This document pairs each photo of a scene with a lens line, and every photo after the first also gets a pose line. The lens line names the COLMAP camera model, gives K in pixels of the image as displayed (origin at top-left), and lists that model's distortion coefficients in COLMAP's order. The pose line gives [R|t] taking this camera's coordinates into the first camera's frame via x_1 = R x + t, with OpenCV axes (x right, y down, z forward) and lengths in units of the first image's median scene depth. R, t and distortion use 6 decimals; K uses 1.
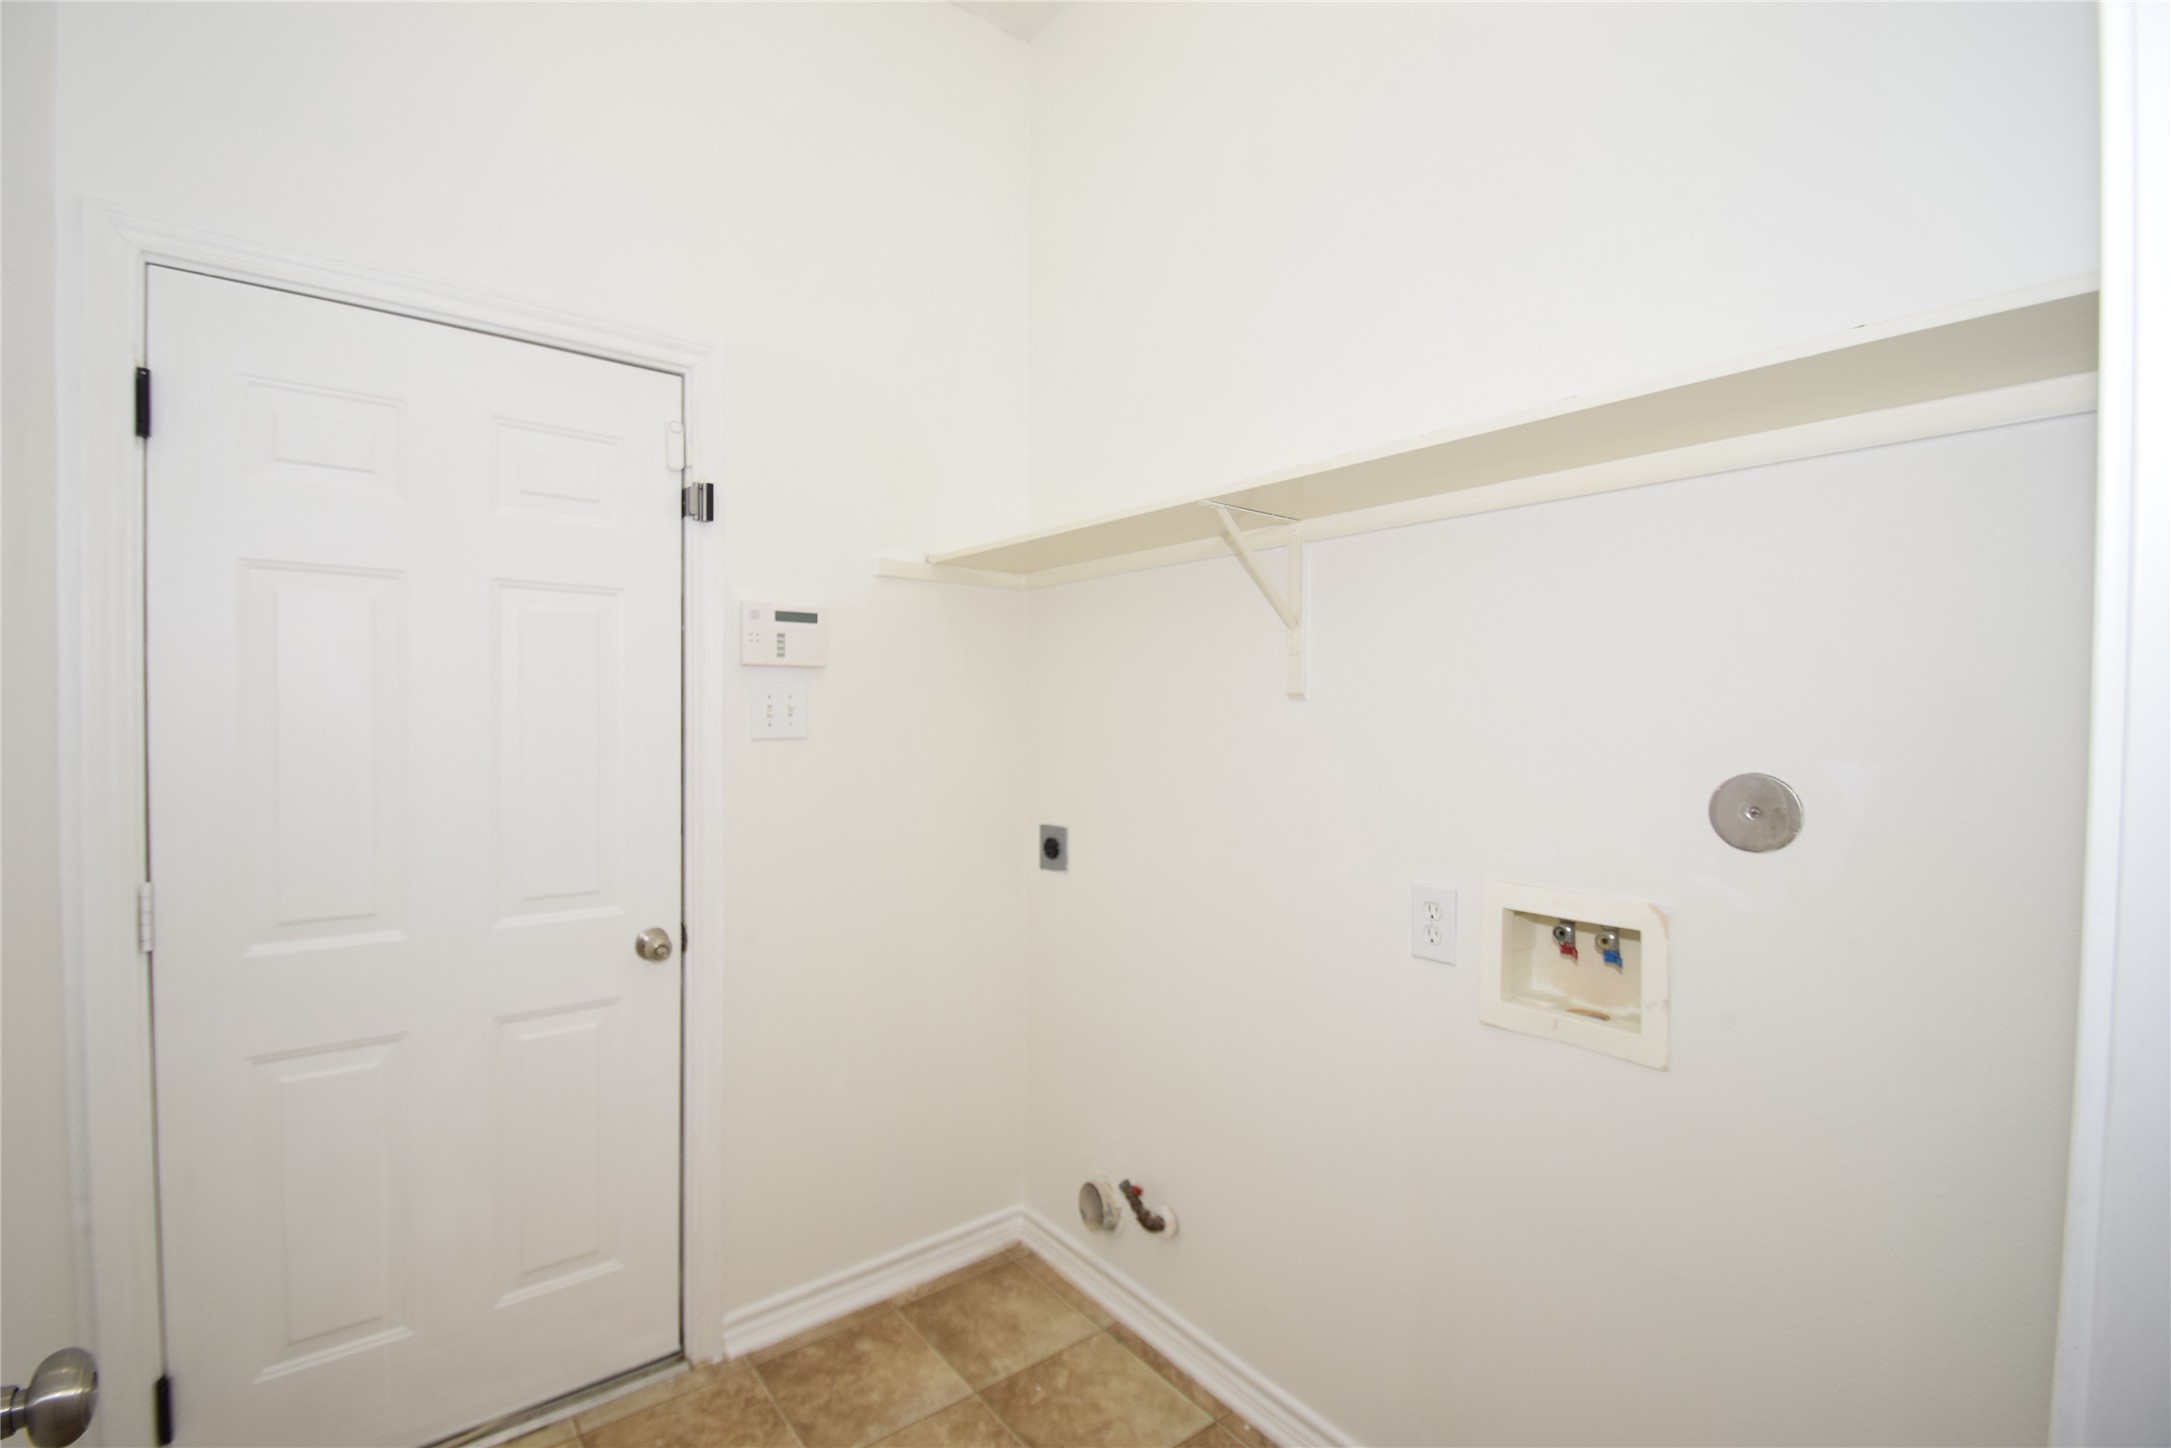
lens RADIAL K [[955.7, 0, 1083.3], [0, 955.7, 722.6], [0, 0, 1]] dist [-0.000560, -0.005834]
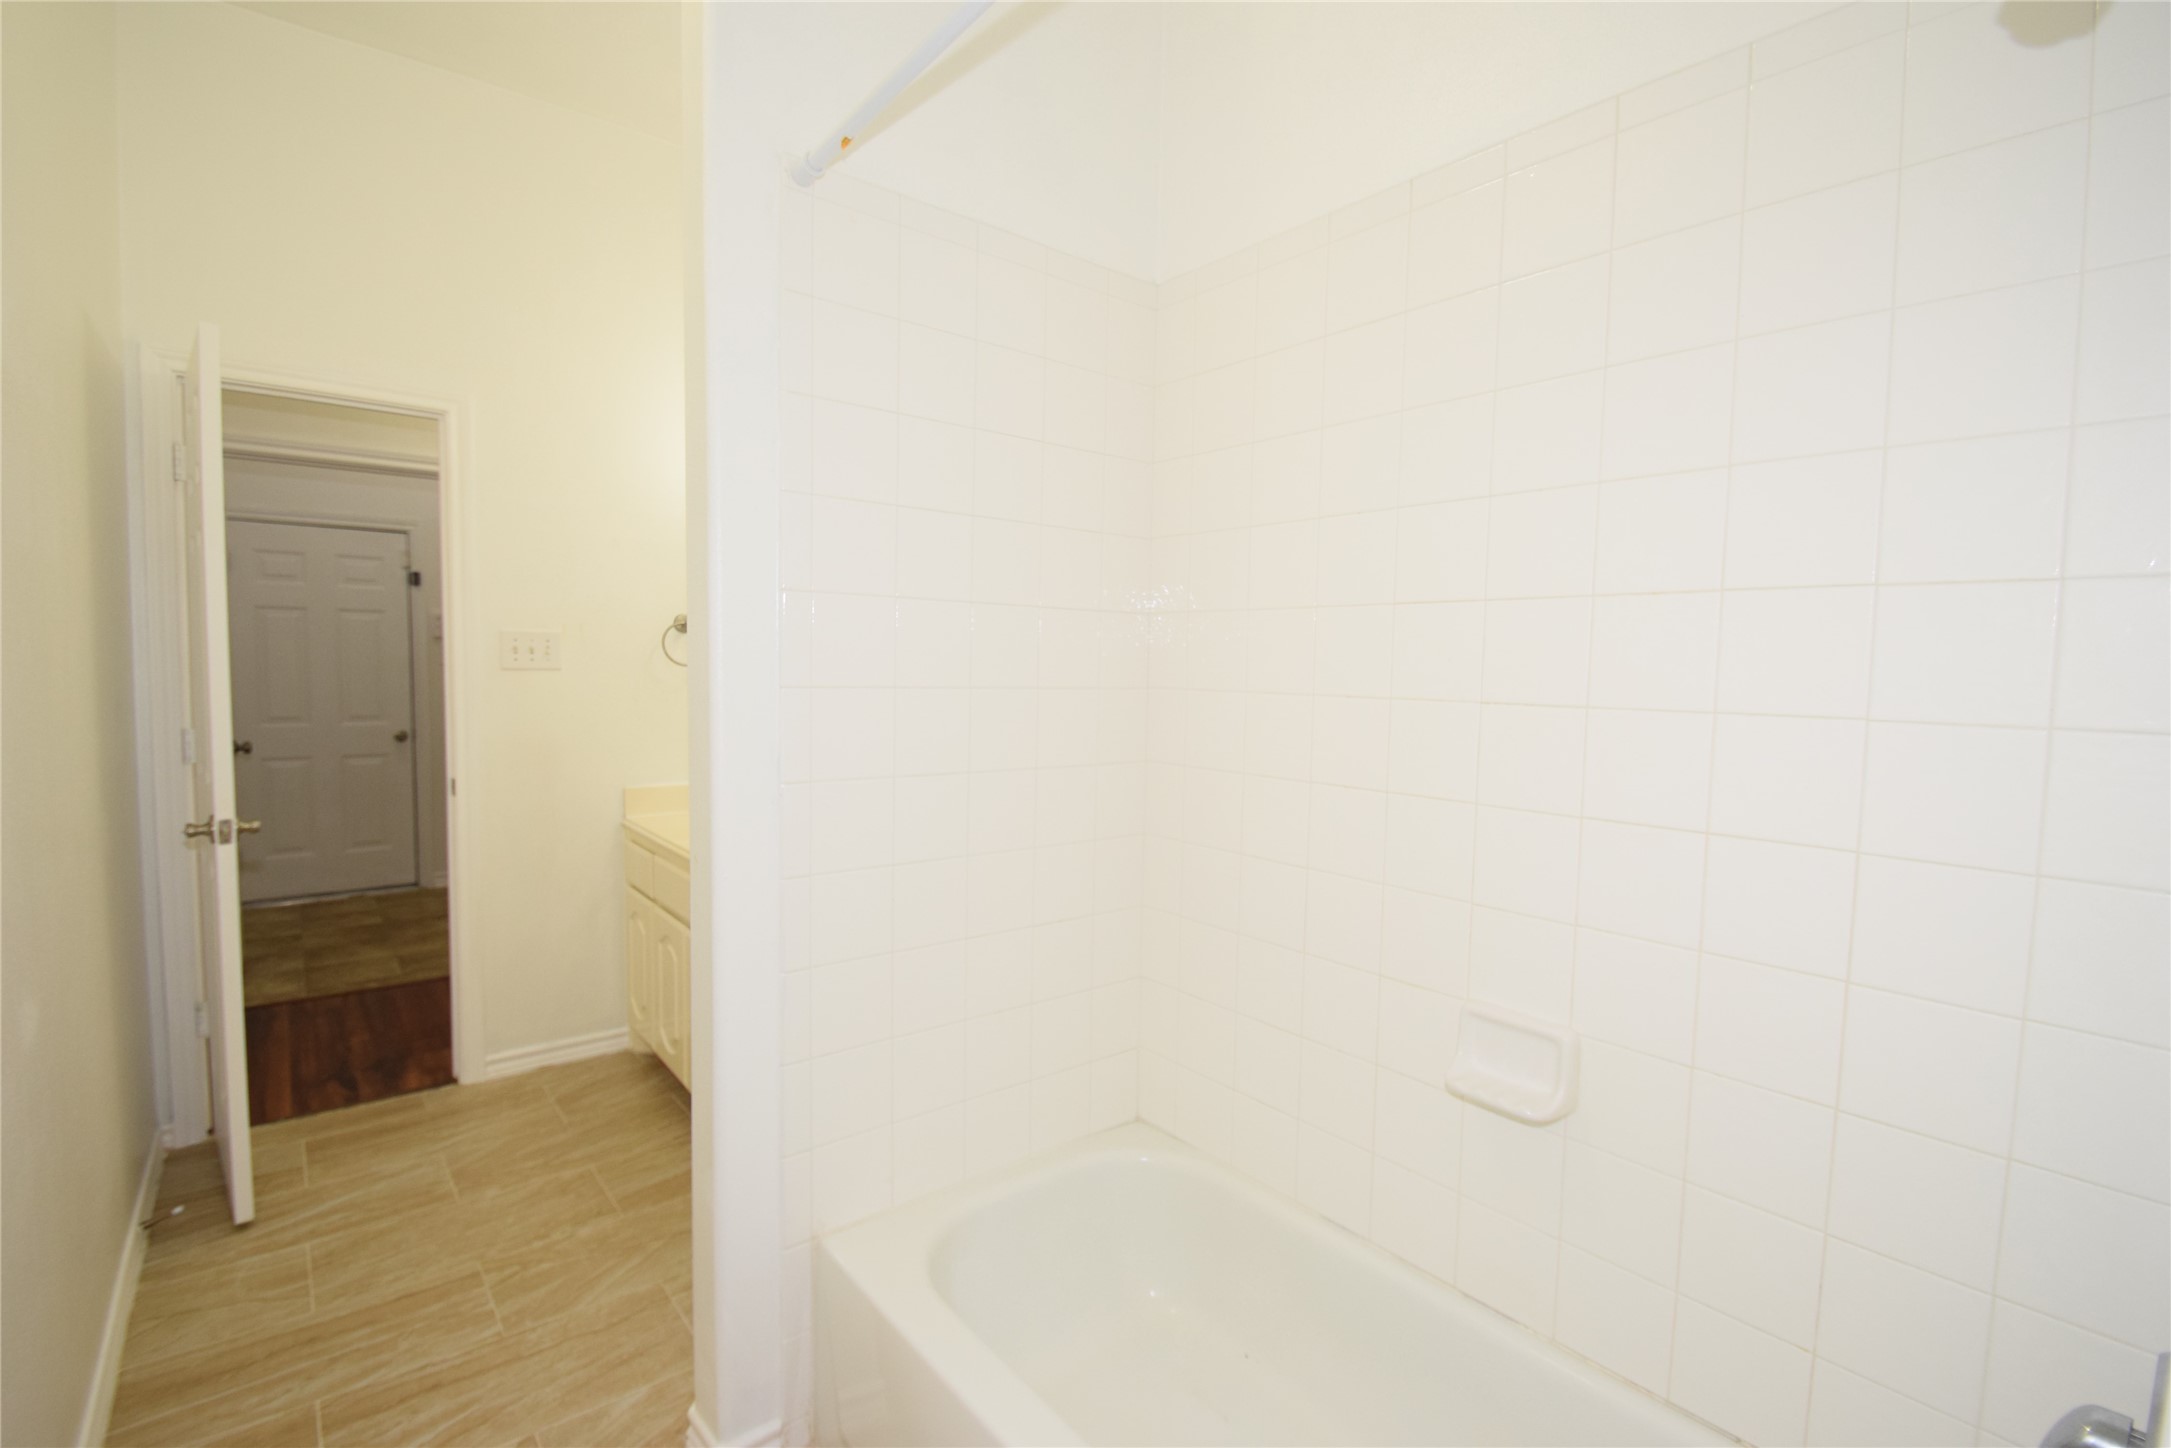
lens RADIAL K [[955.7, 0, 1087.3], [0, 955.7, 721.4], [0, 0, 1]] dist [-0.000560, -0.005834]
pose [[0.986458, 0.003271, 0.163983, 1.088432], [-0.013166, 0.998154, 0.059292, -0.005159], [-0.163487, -0.060648, 0.984680, -2.108226]]
